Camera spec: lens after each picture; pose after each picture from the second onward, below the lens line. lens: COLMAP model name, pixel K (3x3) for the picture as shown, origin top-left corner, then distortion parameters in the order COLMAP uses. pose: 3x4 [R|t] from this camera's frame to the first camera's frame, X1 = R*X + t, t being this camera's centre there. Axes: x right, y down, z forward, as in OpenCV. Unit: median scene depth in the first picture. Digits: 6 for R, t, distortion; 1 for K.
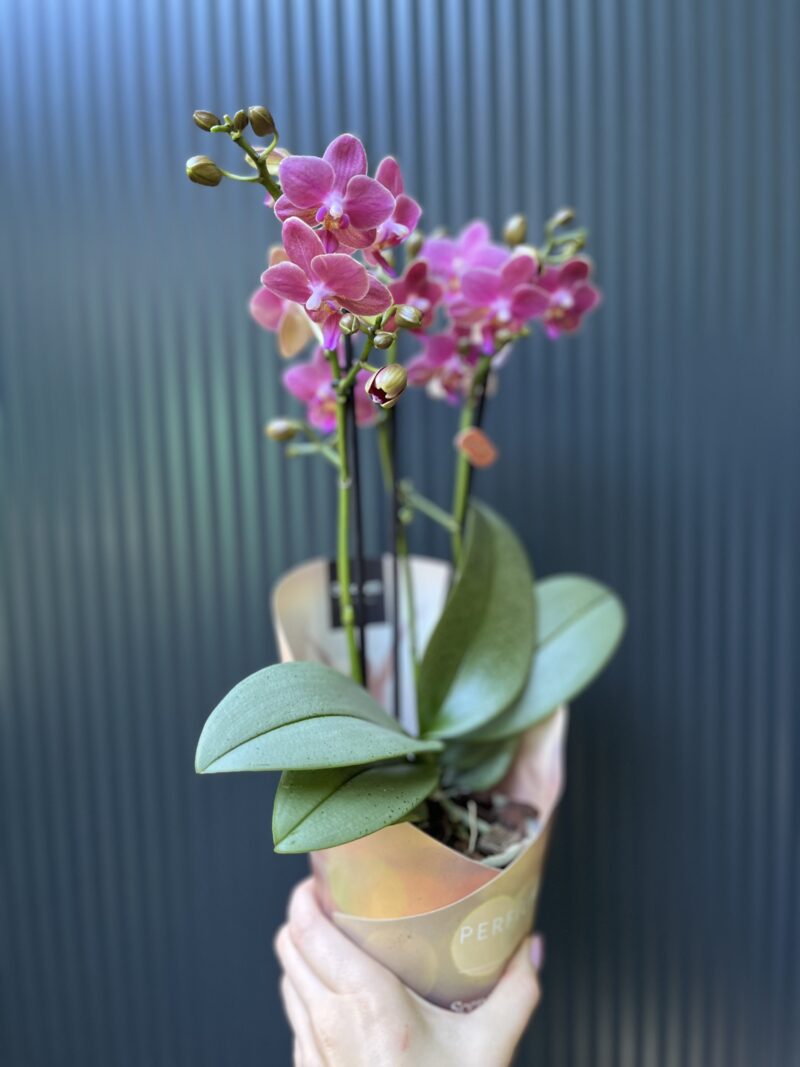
lens RADIAL K [[796.4, 0, 400.0], [0, 796.4, 533.5], [0, 0, 1]] dist [0.007689, -0.002708]
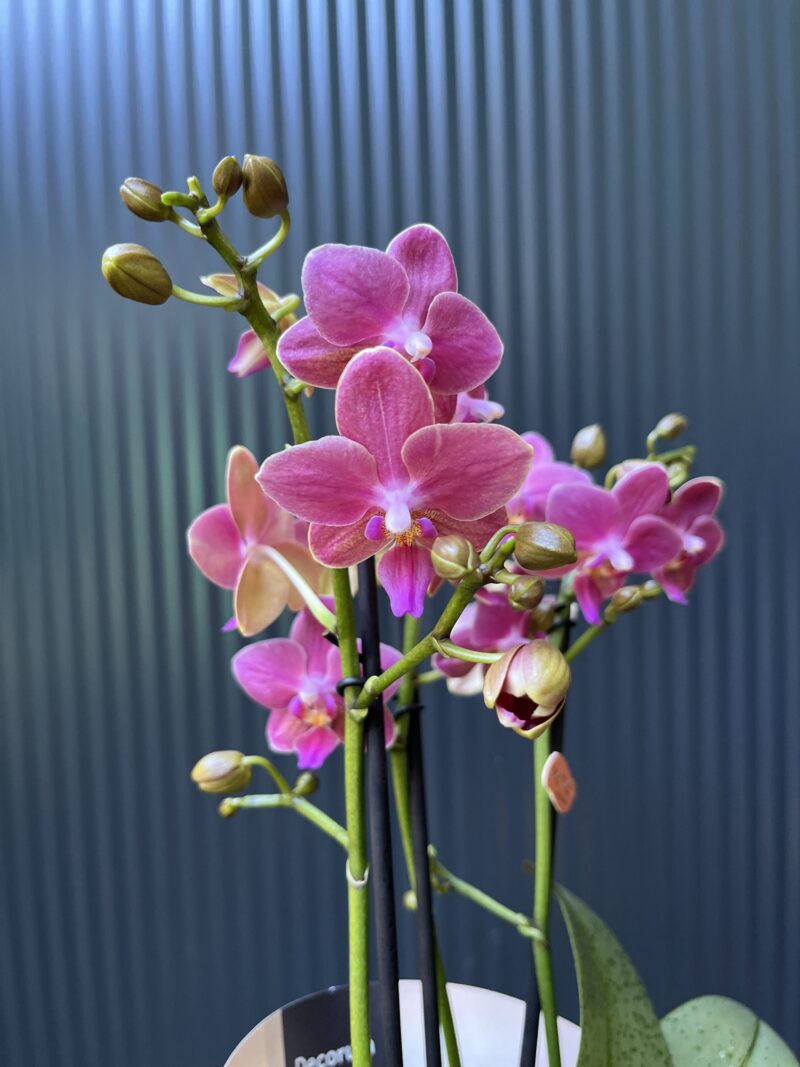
lens RADIAL K [[890.0, 0, 398.9], [0, 890.0, 546.8], [0, 0, 1]] dist [0.011237, 0.003092]
pose [[0.982869, 0.013261, 0.183827, -0.184649], [0.045400, 0.949253, -0.311219, -0.104377], [-0.178626, 0.314233, 0.932389, 0.494319]]
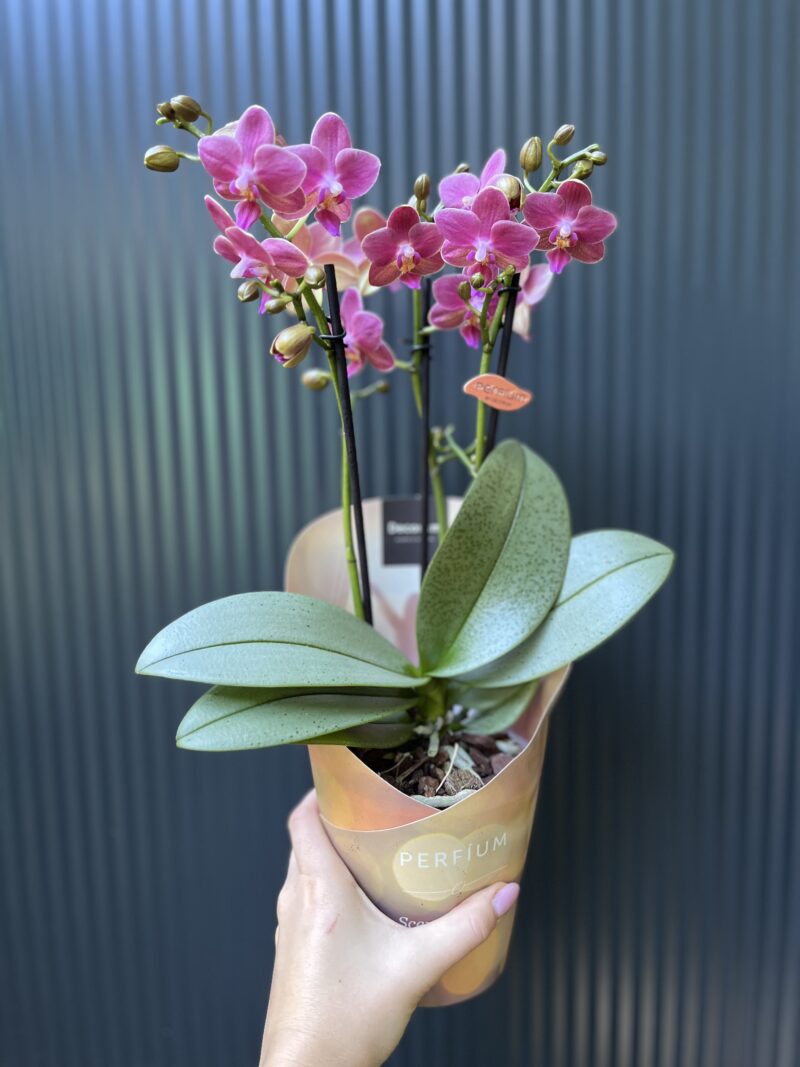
lens RADIAL K [[808.4, 0, 398.7], [0, 808.4, 539.0], [0, 0, 1]] dist [0.001169, -0.002131]
pose [[0.892657, 0.073916, -0.444634, 0.605400], [-0.026547, 0.993371, 0.111841, -0.053152], [0.449954, -0.088032, 0.888702, 0.078790]]
